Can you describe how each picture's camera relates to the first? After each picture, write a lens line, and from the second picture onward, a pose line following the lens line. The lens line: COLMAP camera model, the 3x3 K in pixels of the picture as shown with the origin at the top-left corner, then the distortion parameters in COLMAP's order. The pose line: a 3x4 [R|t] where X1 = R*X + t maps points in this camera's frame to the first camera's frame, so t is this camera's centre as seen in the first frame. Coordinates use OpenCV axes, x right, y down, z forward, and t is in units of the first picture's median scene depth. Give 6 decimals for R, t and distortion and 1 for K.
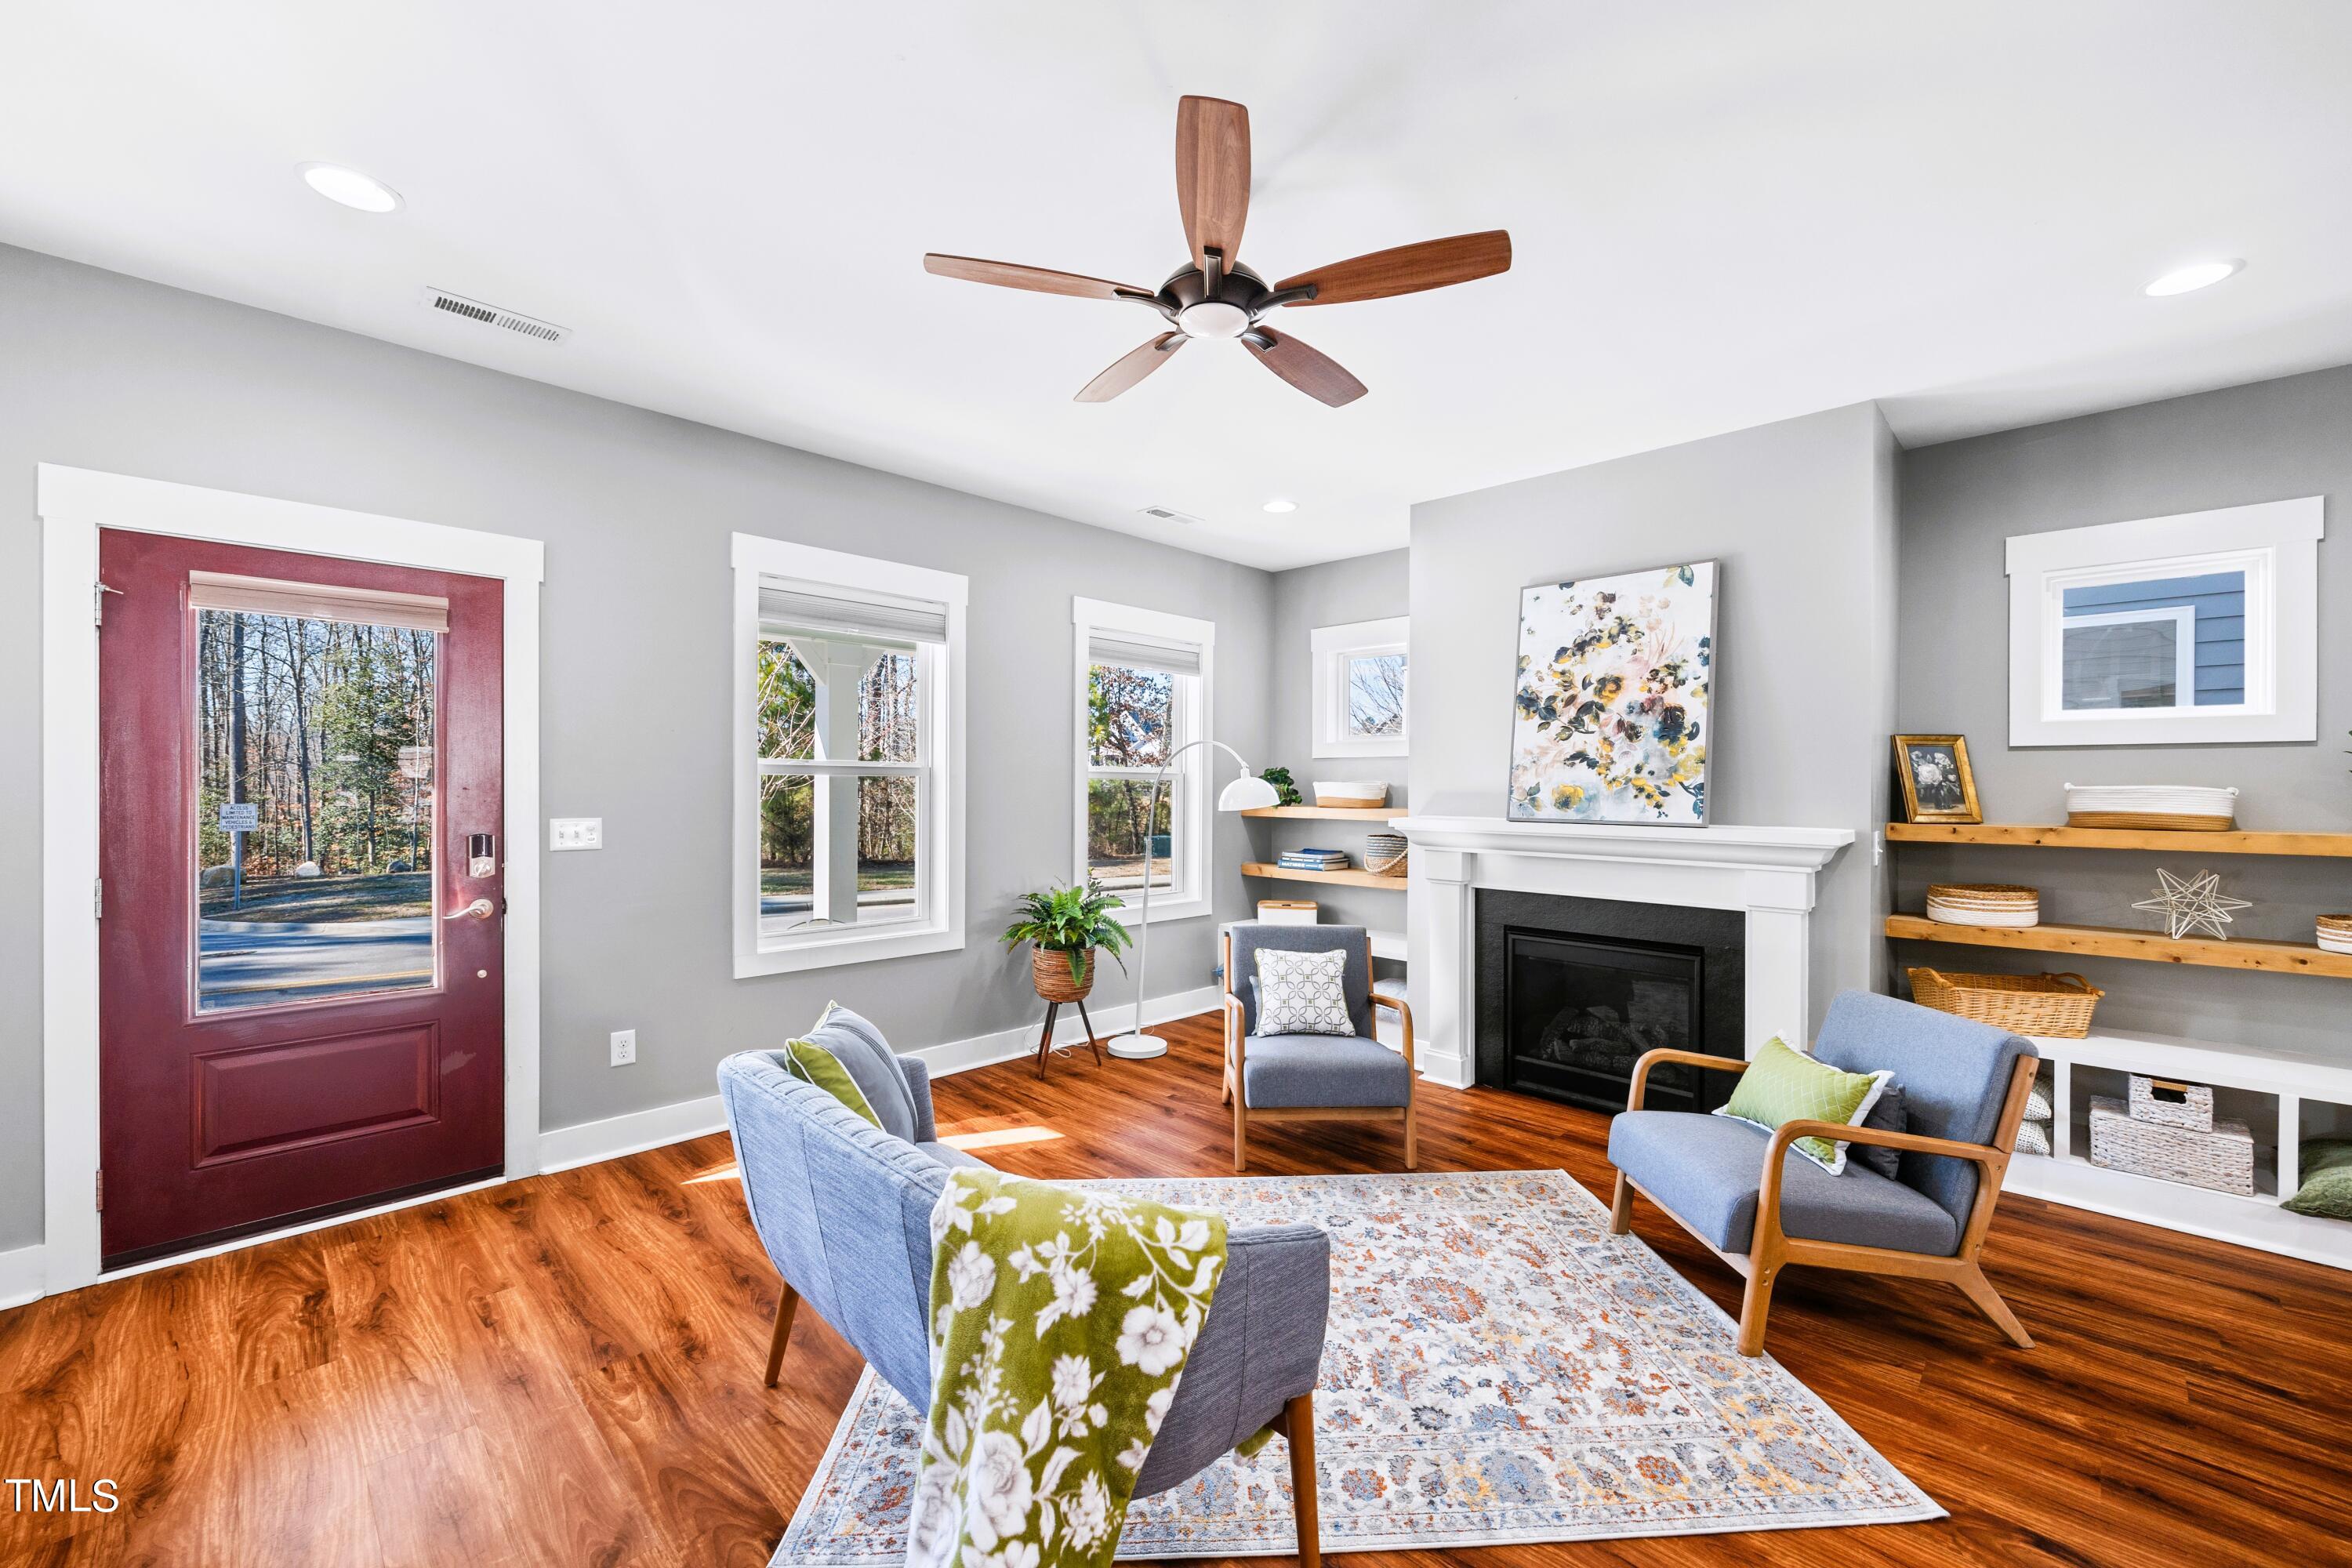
lens RADIAL K [[938.7, 0, 1189.5], [0, 938.7, 785.6], [0, 0, 1]] dist [-0.008001, 0.000392]
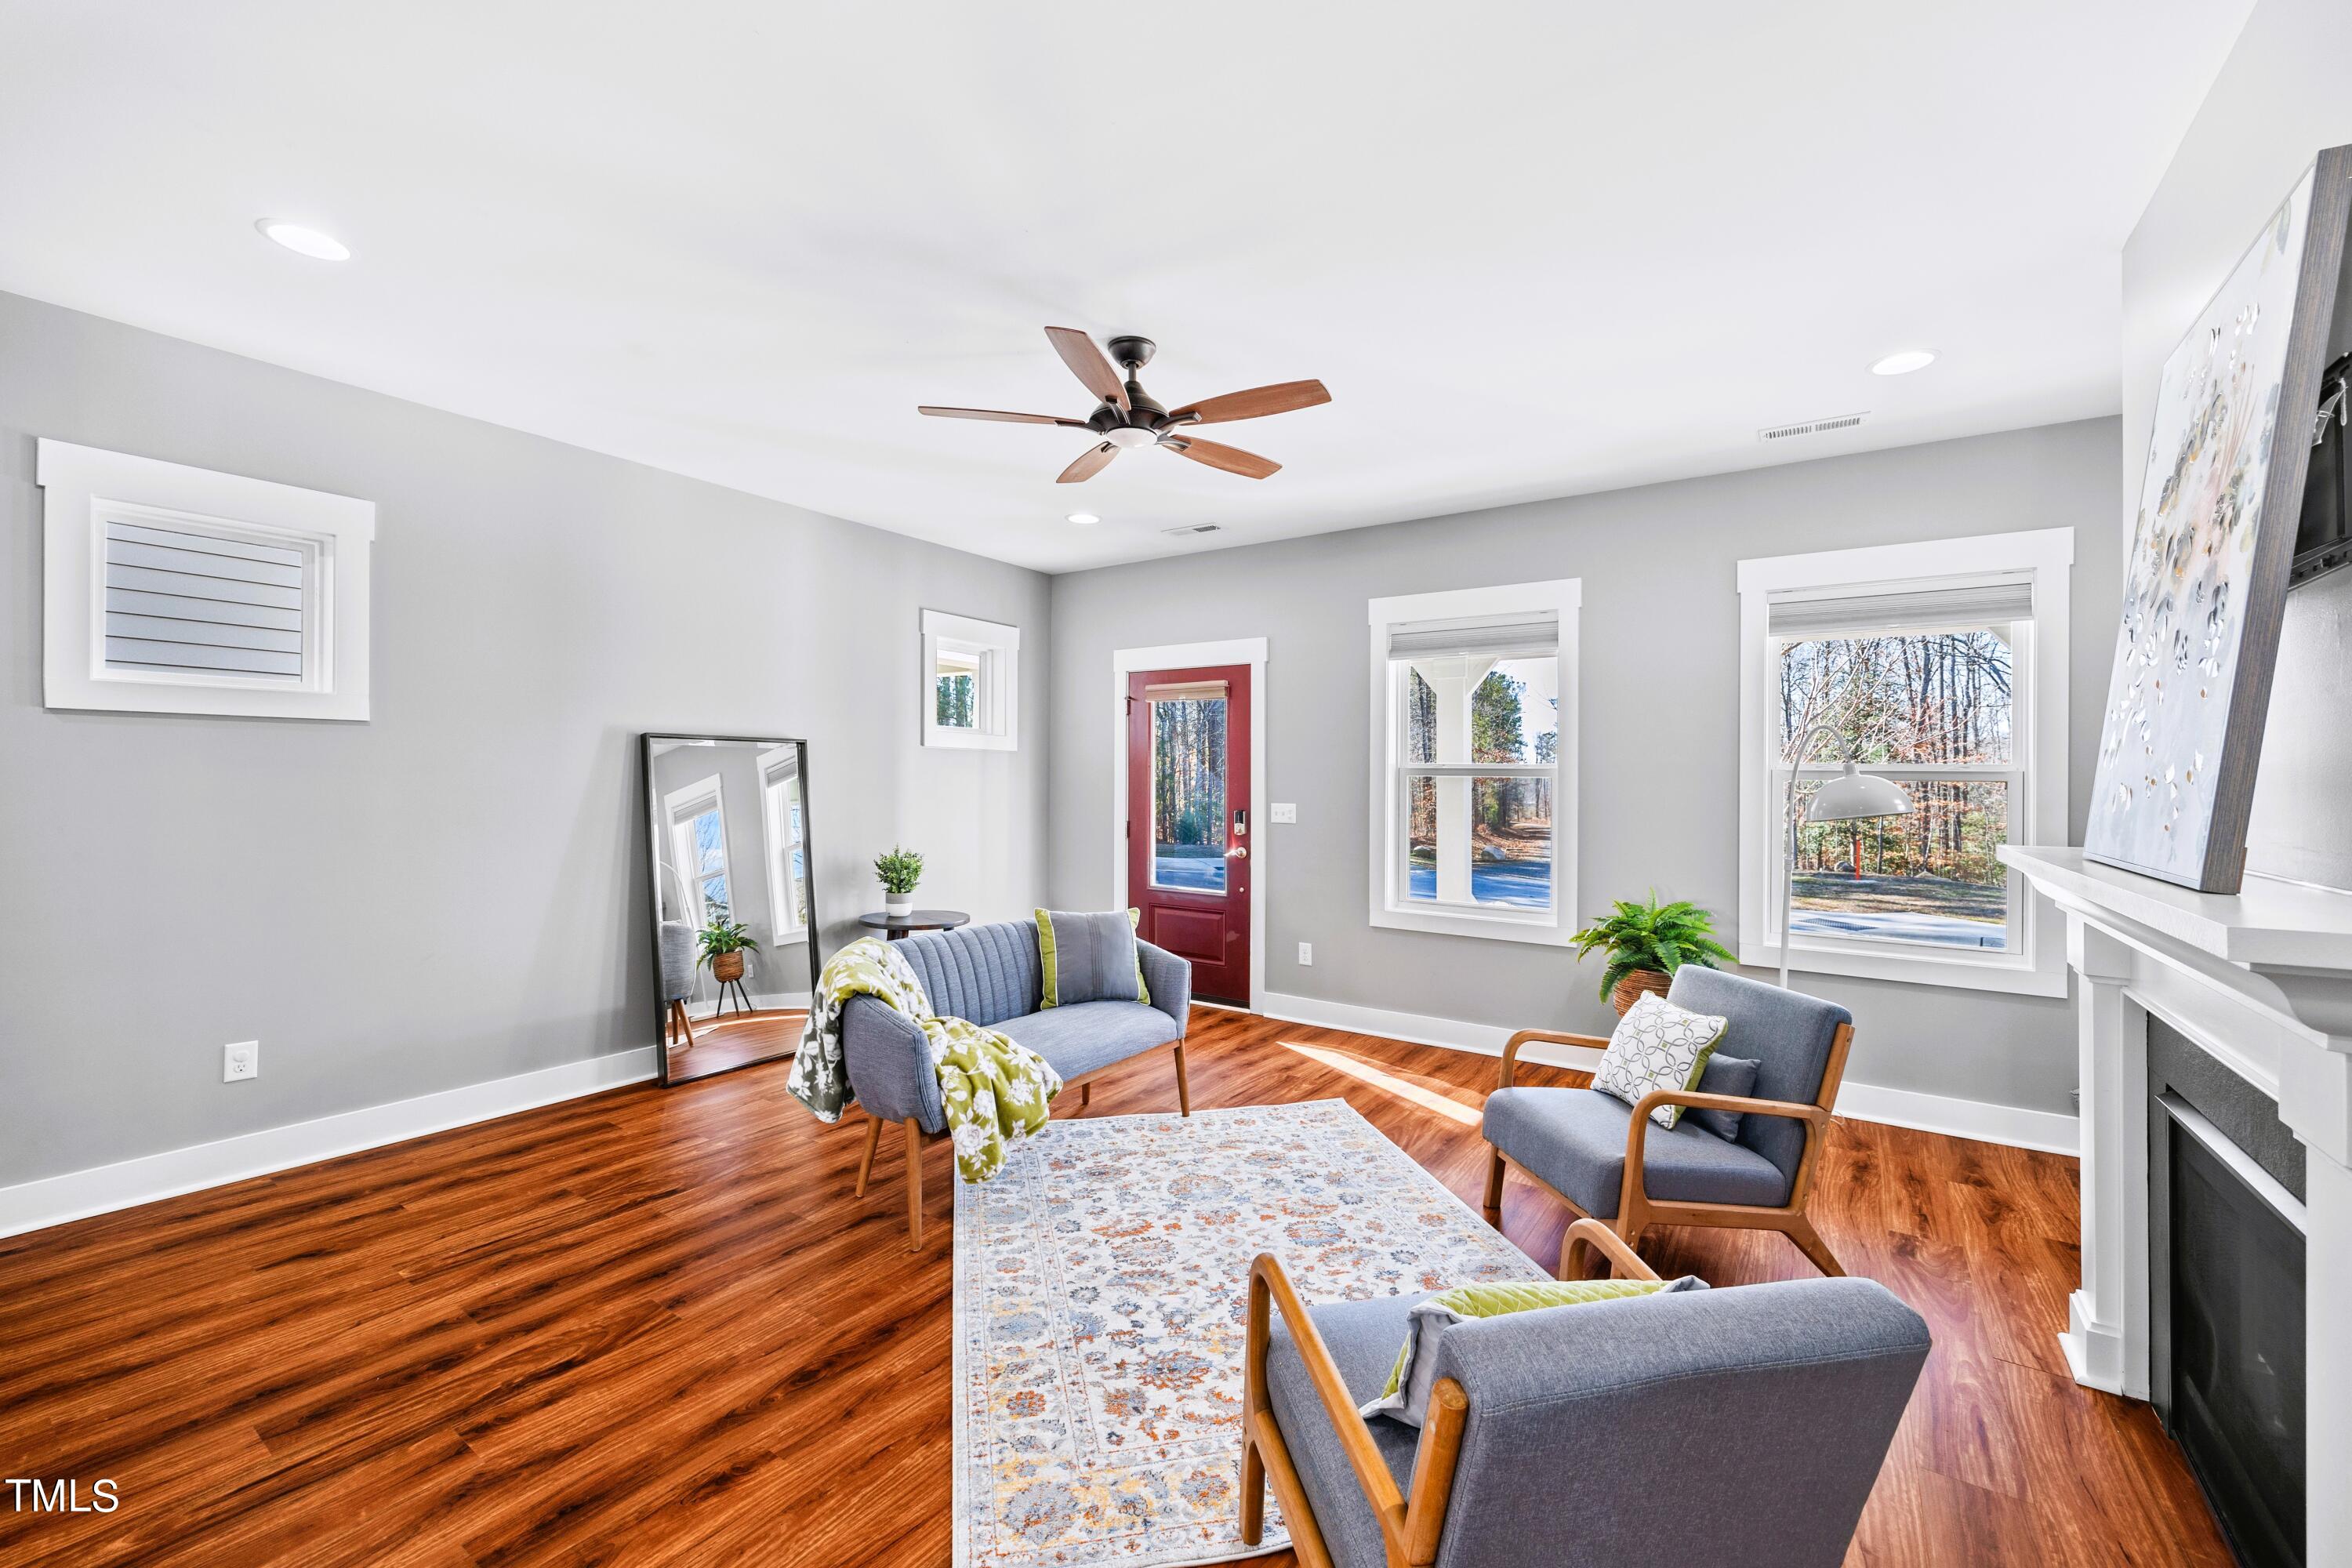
lens RADIAL K [[938.7, 0, 1189.5], [0, 938.7, 785.6], [0, 0, 1]] dist [-0.008001, 0.000392]
pose [[0.176151, -0.000474, -0.984363, 0.841344], [-0.010884, 0.999938, -0.002430, 0.009780], [0.984303, 0.011142, 0.176135, 0.519524]]
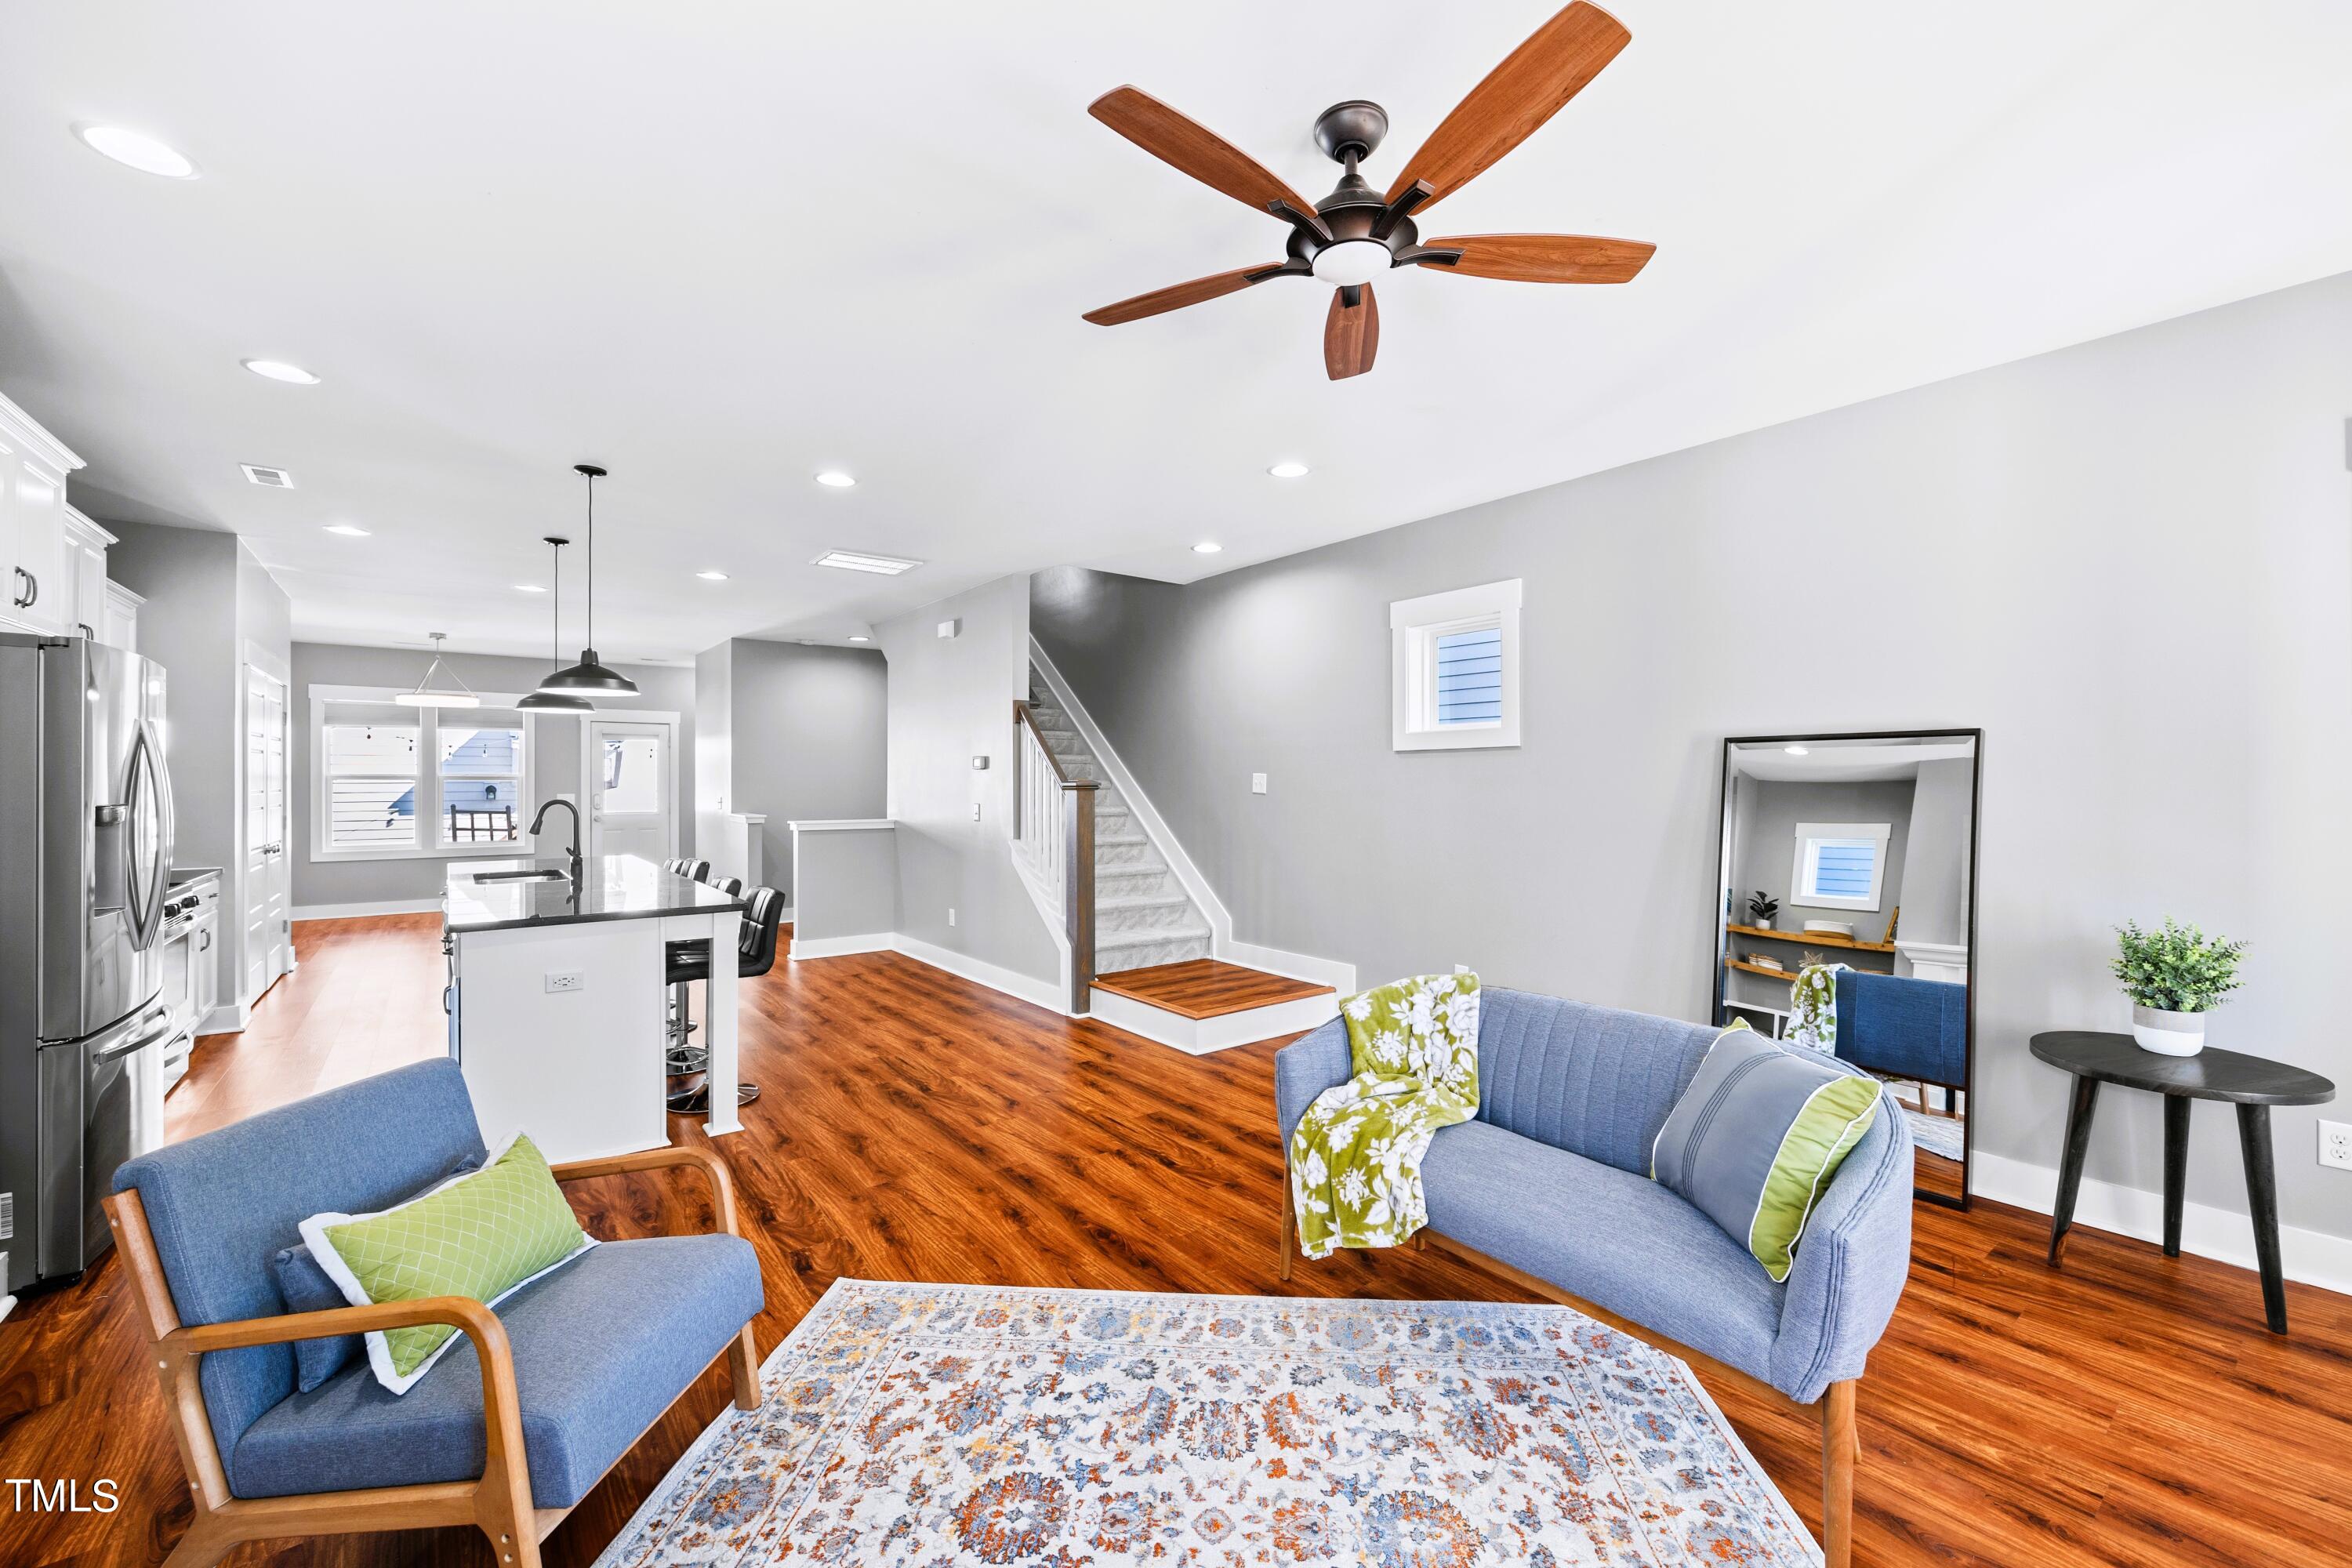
lens RADIAL K [[949.6, 0, 1186.0], [0, 949.6, 783.1], [0, 0, 1]] dist [-0.006116, 0.000435]
pose [[-0.990669, -0.005268, 0.136188, 0.035328], [-0.004919, 0.999984, 0.002900, -0.001055], [-0.136201, 0.002204, -0.990679, 1.179565]]
